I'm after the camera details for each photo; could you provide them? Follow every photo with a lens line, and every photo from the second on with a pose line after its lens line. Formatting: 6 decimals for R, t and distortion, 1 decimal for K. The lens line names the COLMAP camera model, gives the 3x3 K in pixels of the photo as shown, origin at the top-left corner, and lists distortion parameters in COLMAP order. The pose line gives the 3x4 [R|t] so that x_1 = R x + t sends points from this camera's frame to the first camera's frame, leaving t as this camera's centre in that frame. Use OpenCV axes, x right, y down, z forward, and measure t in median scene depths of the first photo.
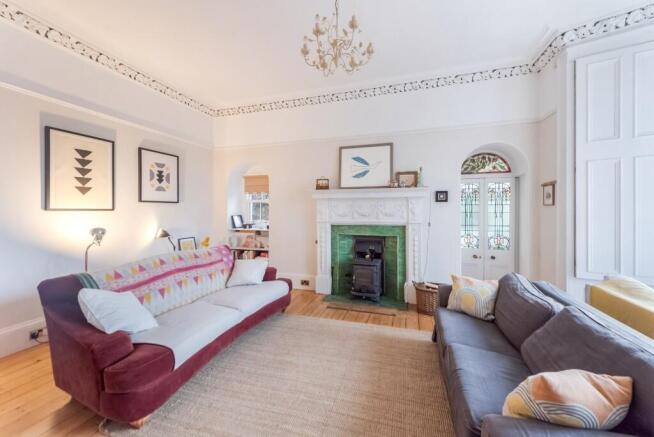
lens RADIAL K [[261.8, 0, 329.5], [0, 261.8, 209.9], [0, 0, 1]] dist [-0.000902, -0.000316]
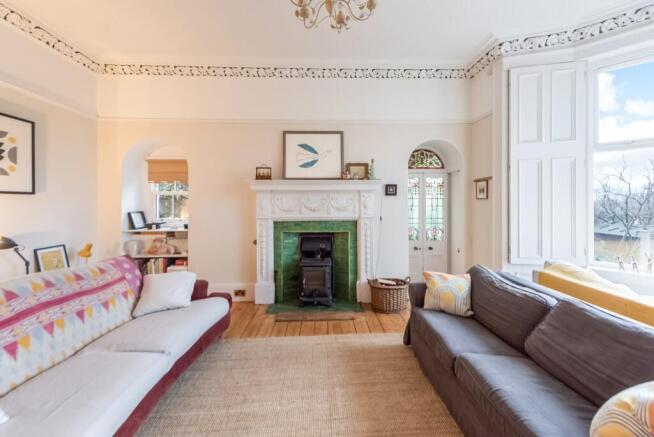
lens RADIAL K [[260.6, 0, 329.0], [0, 260.6, 203.7], [0, 0, 1]] dist [0.002669, -0.000595]
pose [[0.939261, -0.003982, 0.343181, -0.126655], [0.003770, 0.999992, 0.001286, -0.001568], [-0.343183, 0.000086, 0.939268, 0.156290]]
